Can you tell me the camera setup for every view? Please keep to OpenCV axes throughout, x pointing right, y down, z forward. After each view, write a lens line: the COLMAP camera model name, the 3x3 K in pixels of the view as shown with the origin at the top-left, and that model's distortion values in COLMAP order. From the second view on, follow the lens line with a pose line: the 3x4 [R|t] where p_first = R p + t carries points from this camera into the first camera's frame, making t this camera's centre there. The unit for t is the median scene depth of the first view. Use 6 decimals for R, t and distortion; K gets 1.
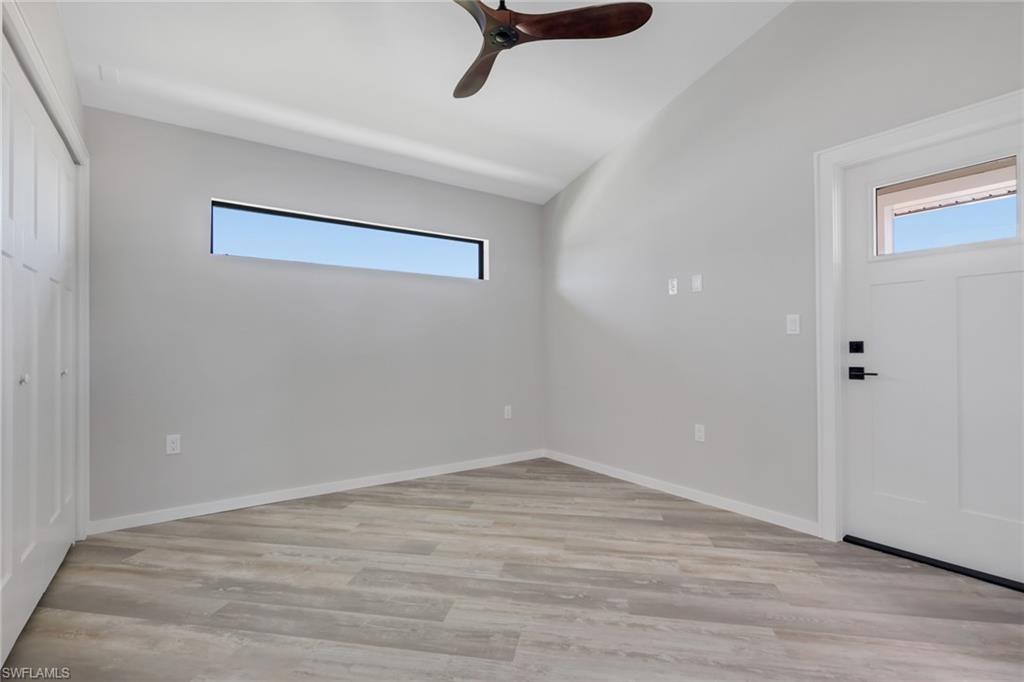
lens RADIAL K [[477.2, 0, 515.2], [0, 477.2, 344.2], [0, 0, 1]] dist [-0.005190, -0.000712]
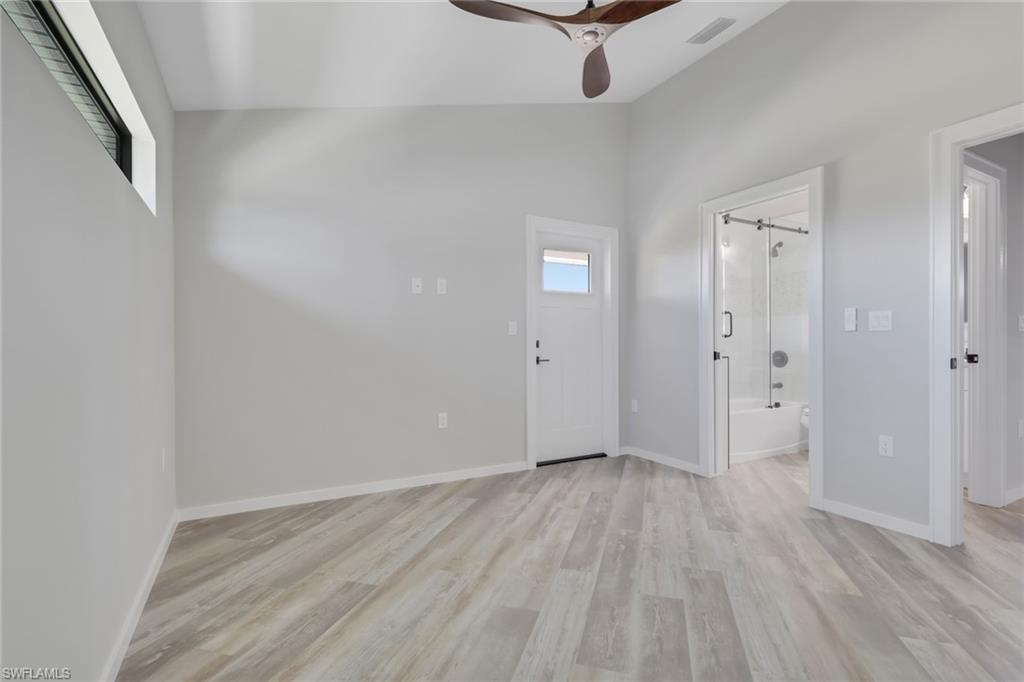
lens RADIAL K [[477.2, 0, 515.2], [0, 477.2, 344.2], [0, 0, 1]] dist [-0.005190, -0.000712]
pose [[0.107051, 0.002837, 0.994249, -0.884643], [-0.006354, 0.999977, -0.002169, 0.010151], [-0.994233, -0.006085, 0.107066, 0.889531]]
